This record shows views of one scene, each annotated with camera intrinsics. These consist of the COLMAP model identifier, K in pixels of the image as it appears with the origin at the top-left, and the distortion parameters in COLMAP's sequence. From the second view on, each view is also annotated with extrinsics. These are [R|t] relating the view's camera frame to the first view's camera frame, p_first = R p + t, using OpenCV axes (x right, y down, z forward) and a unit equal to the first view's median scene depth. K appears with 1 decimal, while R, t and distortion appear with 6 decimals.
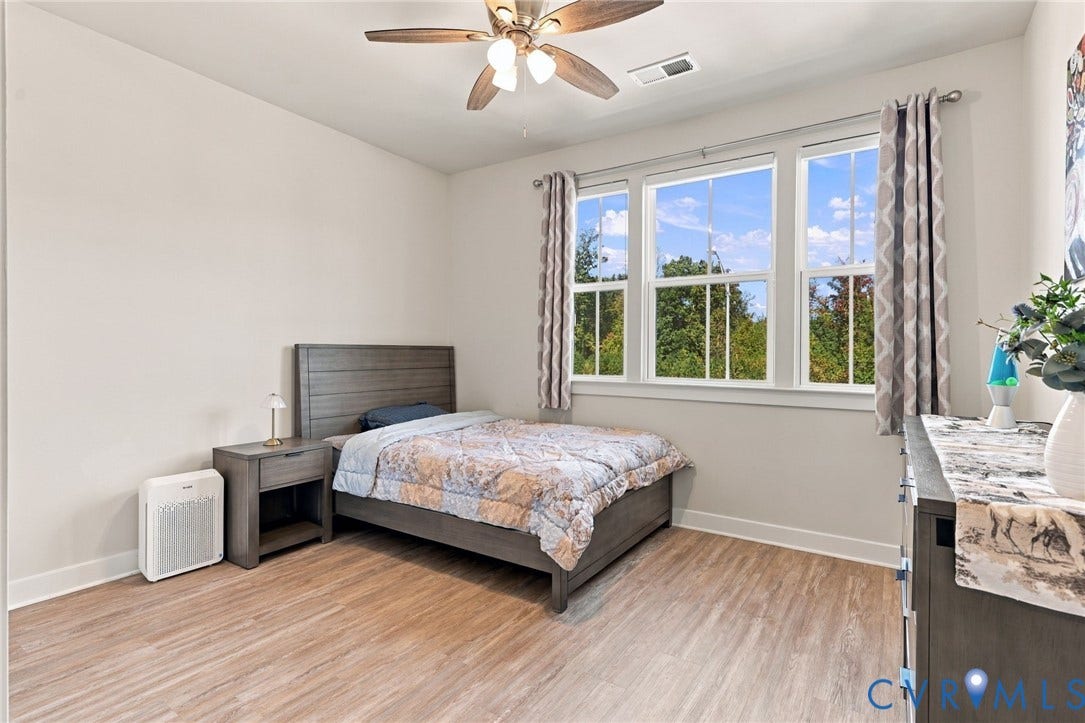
lens RADIAL K [[525.1, 0, 542.5], [0, 525.1, 361.5], [0, 0, 1]] dist [0.001371, 0.000272]
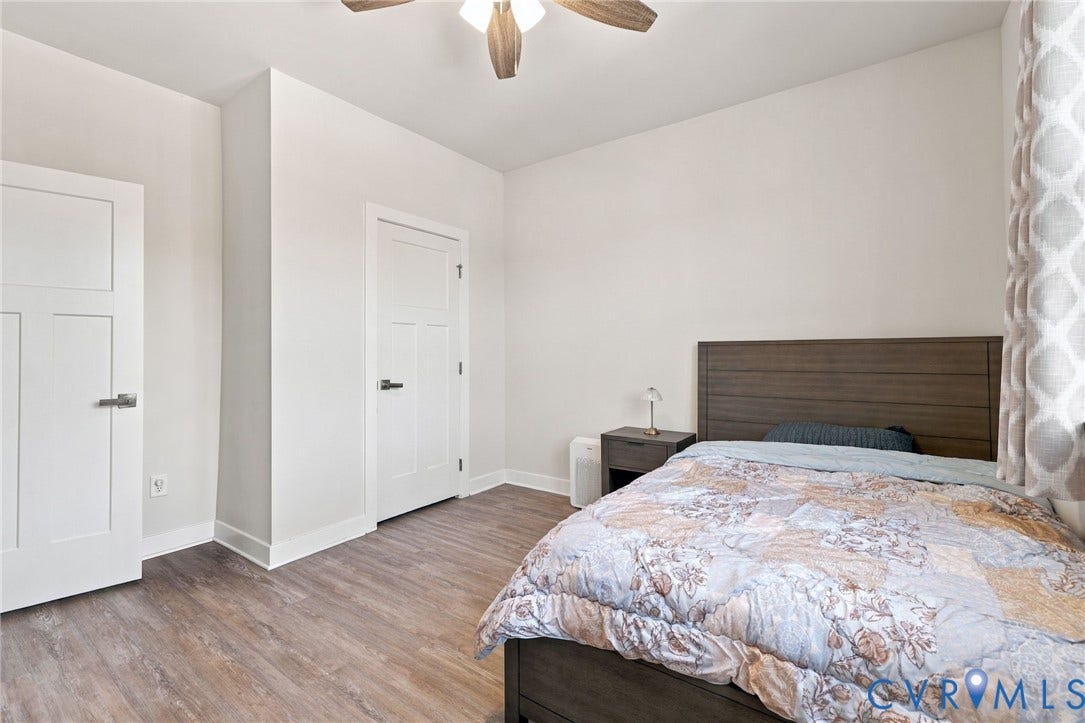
lens RADIAL K [[467.5, 0, 540.8], [0, 467.5, 349.9], [0, 0, 1]] dist [0.007794, -0.000001]
pose [[-0.026894, -0.005731, -0.999622, 0.596363], [-0.008406, 0.999950, -0.005507, -0.014876], [0.999603, 0.008255, -0.026941, 0.956218]]
